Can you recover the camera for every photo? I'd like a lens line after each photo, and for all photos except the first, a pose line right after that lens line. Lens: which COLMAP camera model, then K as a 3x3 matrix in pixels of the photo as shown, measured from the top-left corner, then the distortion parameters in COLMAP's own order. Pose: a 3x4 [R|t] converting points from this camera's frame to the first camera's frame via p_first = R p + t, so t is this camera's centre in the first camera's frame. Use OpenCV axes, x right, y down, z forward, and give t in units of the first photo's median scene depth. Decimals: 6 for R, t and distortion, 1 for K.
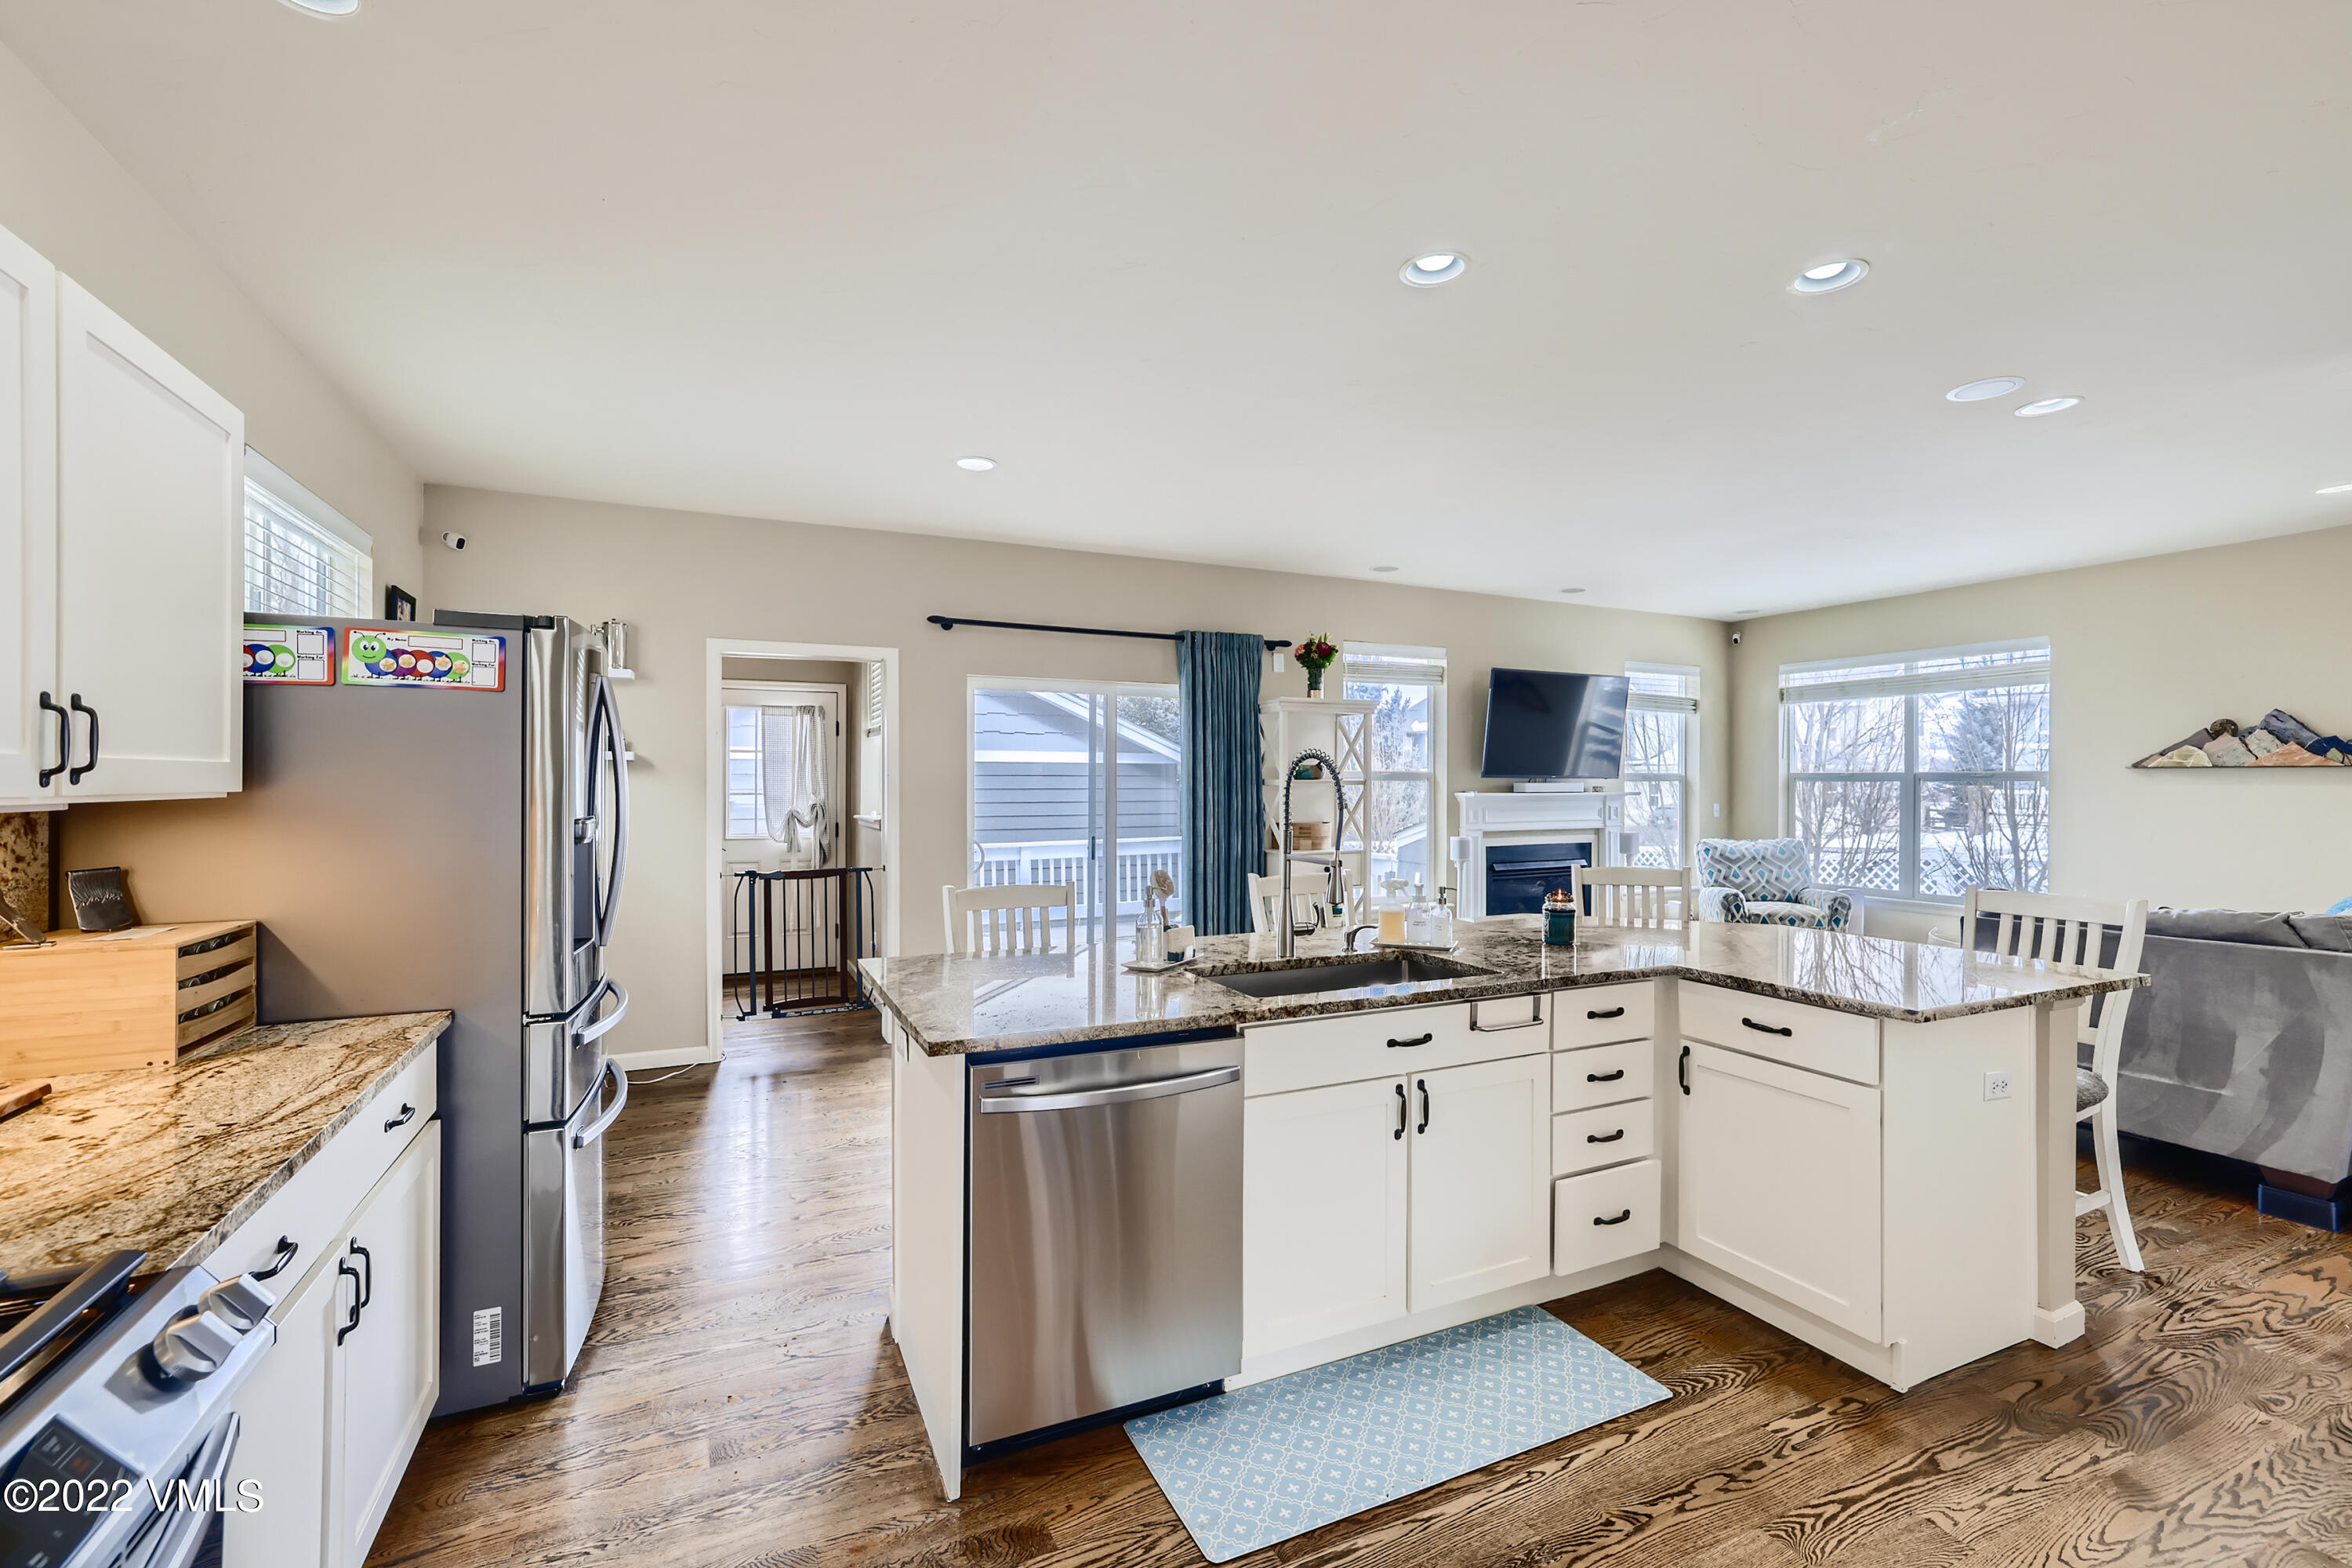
lens RADIAL K [[999.0, 0, 1162.8], [0, 999.0, 786.2], [0, 0, 1]] dist [-0.010320, 0.002798]
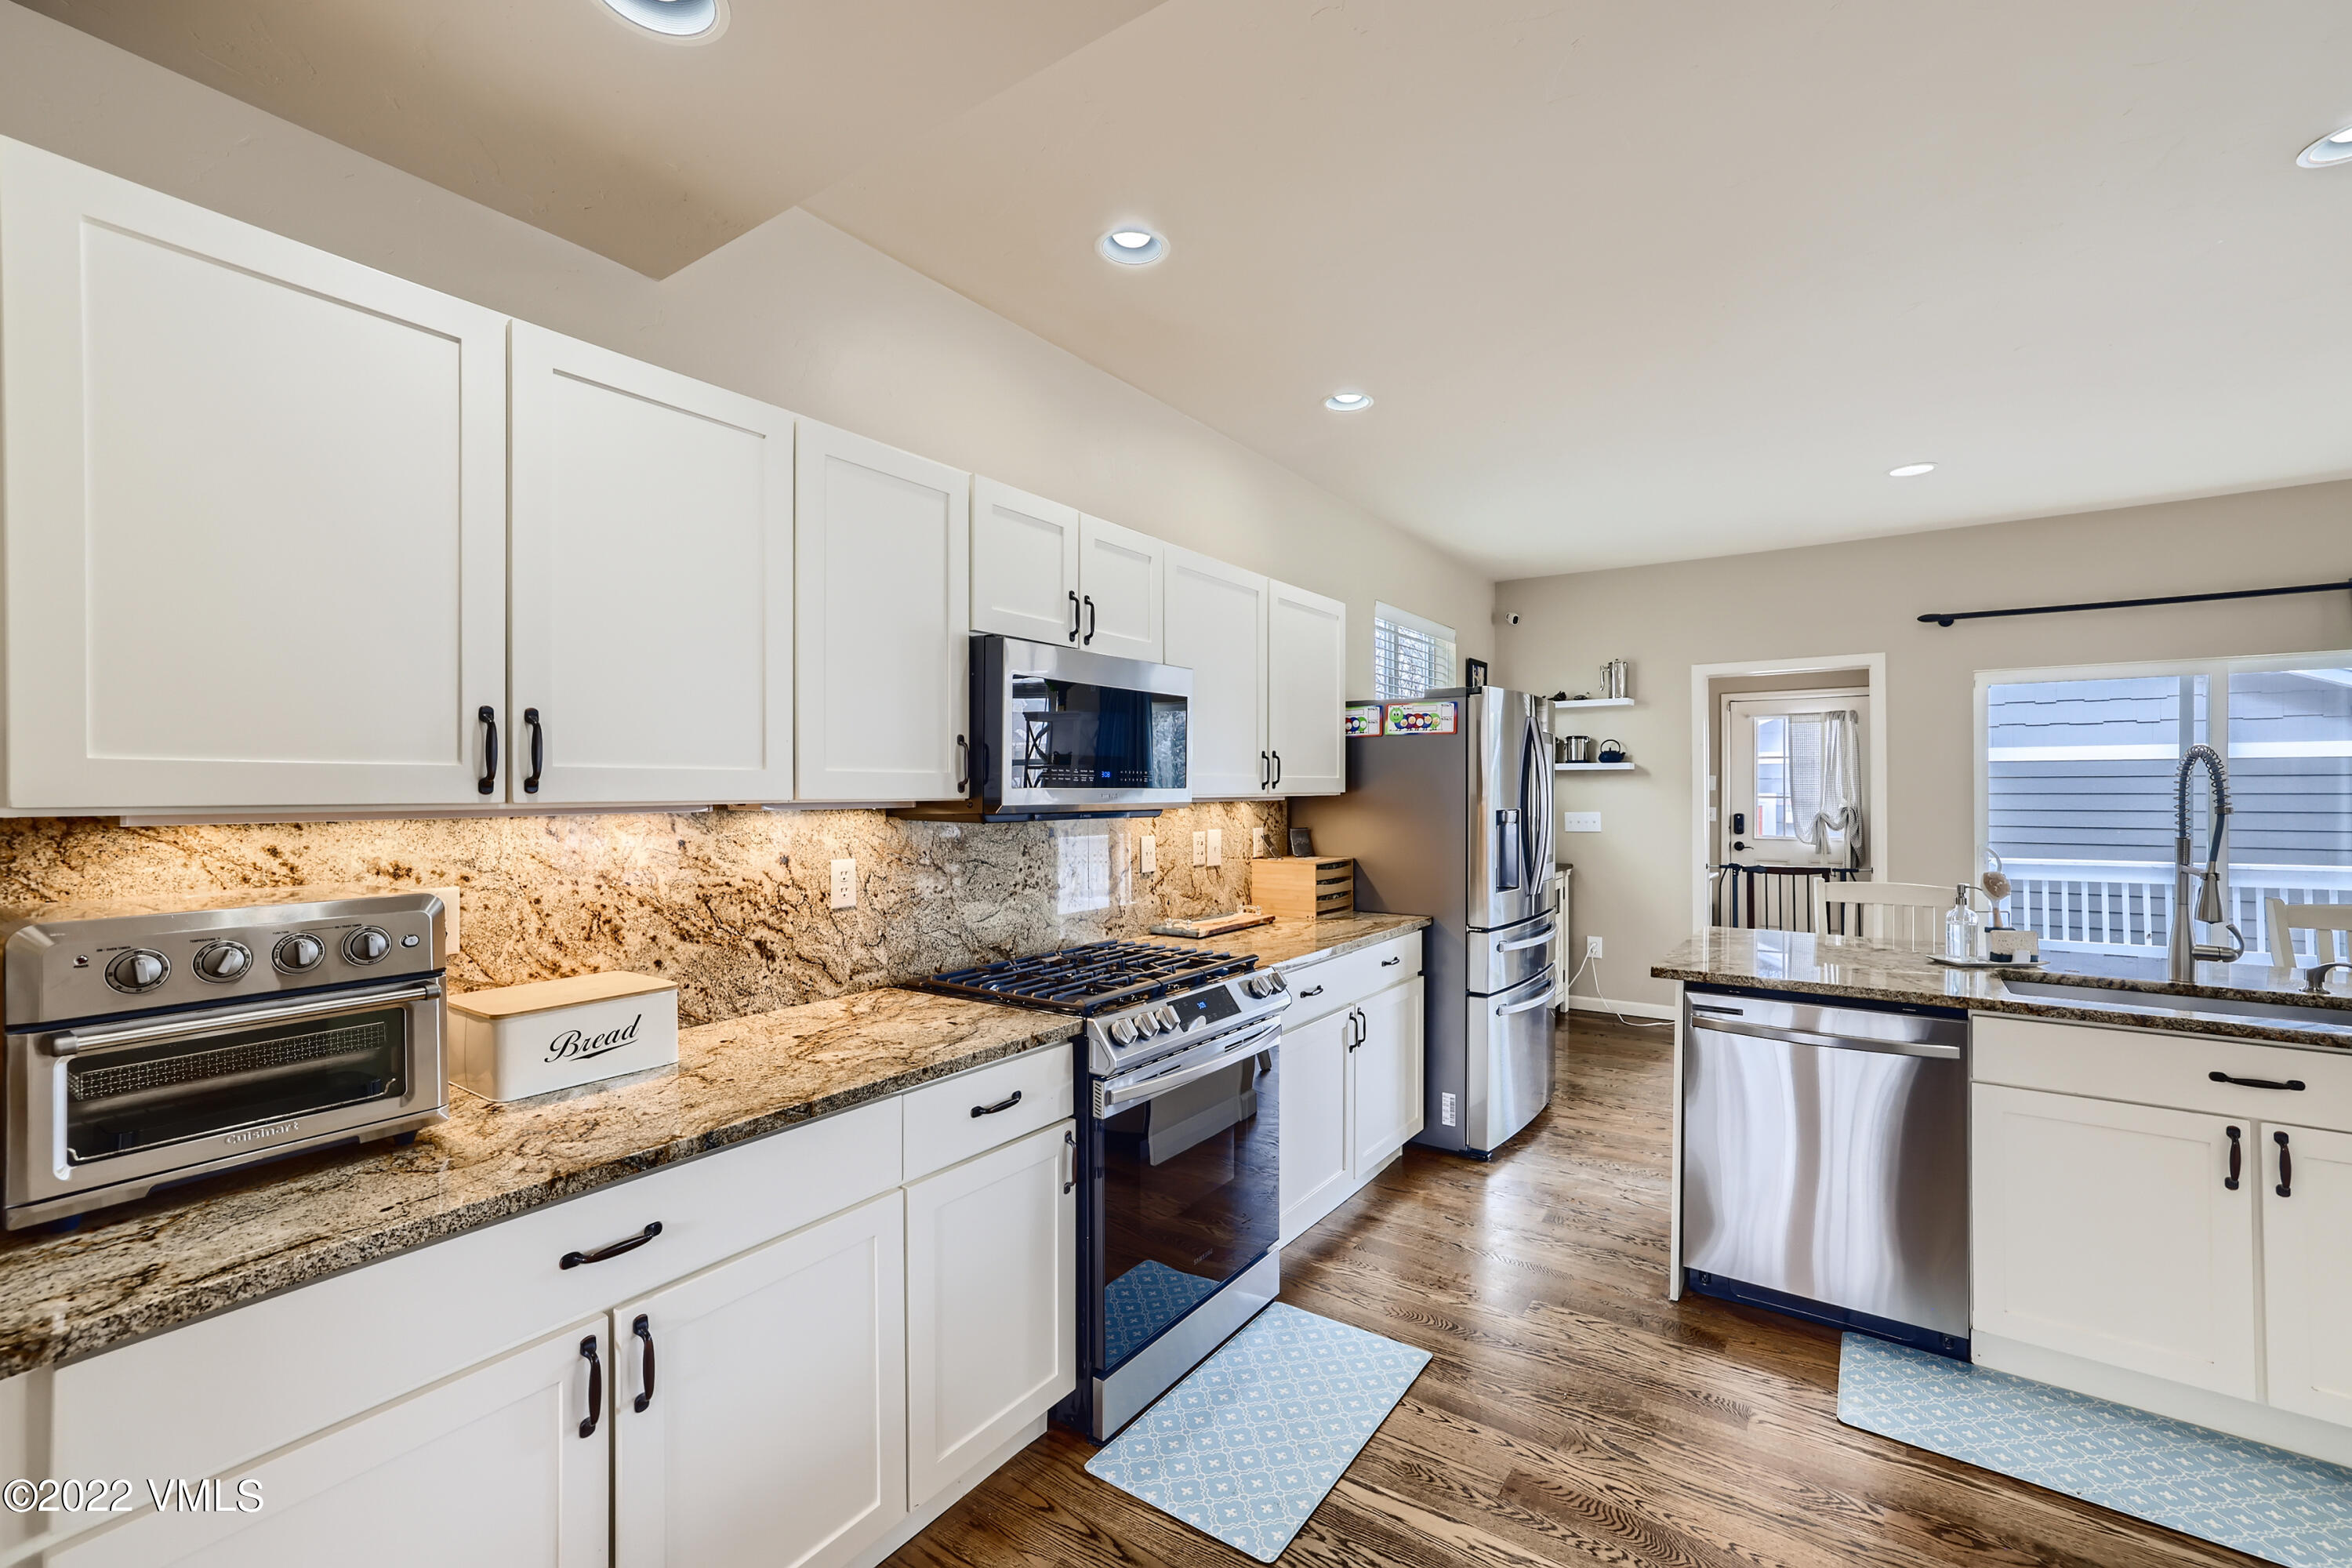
lens RADIAL K [[999.0, 0, 1177.1], [0, 999.0, 786.2], [0, 0, 1]] dist [-0.010320, 0.002798]
pose [[0.496411, -0.004165, -0.868077, 0.486217], [0.000058, 0.999989, -0.004765, 0.002593], [0.868087, 0.002316, 0.496406, -0.221045]]
